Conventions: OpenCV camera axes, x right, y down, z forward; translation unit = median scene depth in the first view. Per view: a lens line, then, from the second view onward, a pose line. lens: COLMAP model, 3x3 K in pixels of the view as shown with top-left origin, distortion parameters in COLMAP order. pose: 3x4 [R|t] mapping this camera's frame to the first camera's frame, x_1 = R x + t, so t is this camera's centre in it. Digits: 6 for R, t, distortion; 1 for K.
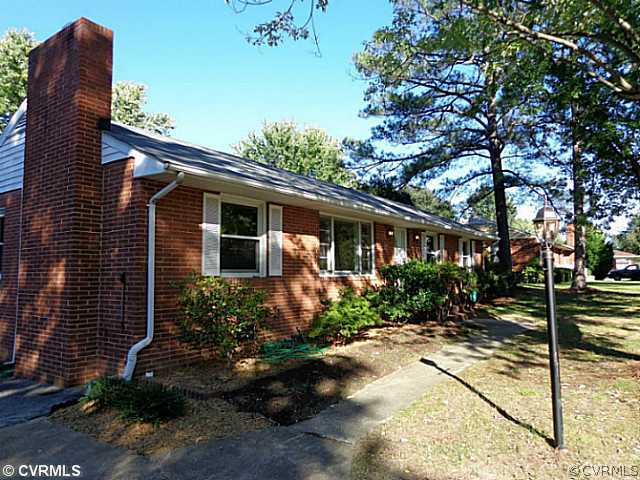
lens RADIAL K [[431.4, 0, 317.0], [0, 431.4, 239.1], [0, 0, 1]] dist [0.006982, 0.003739]
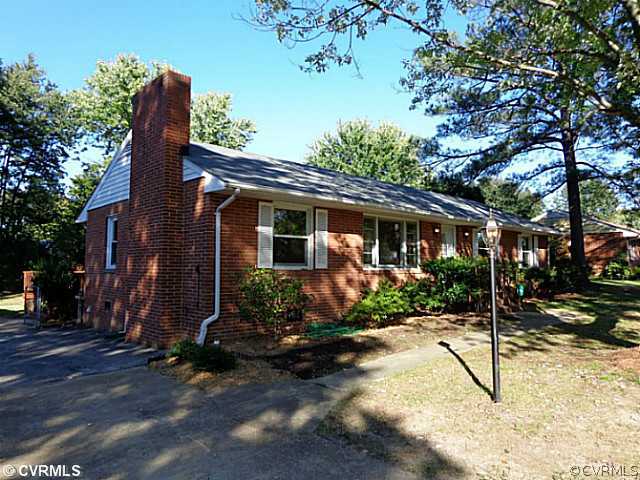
lens RADIAL K [[431.4, 0, 322.5], [0, 431.4, 239.2], [0, 0, 1]] dist [0.006982, 0.003739]
pose [[0.983140, -0.001354, -0.182847, 0.119119], [0.004296, 0.999868, 0.015697, -0.014560], [0.182801, -0.016218, 0.983016, -0.160051]]
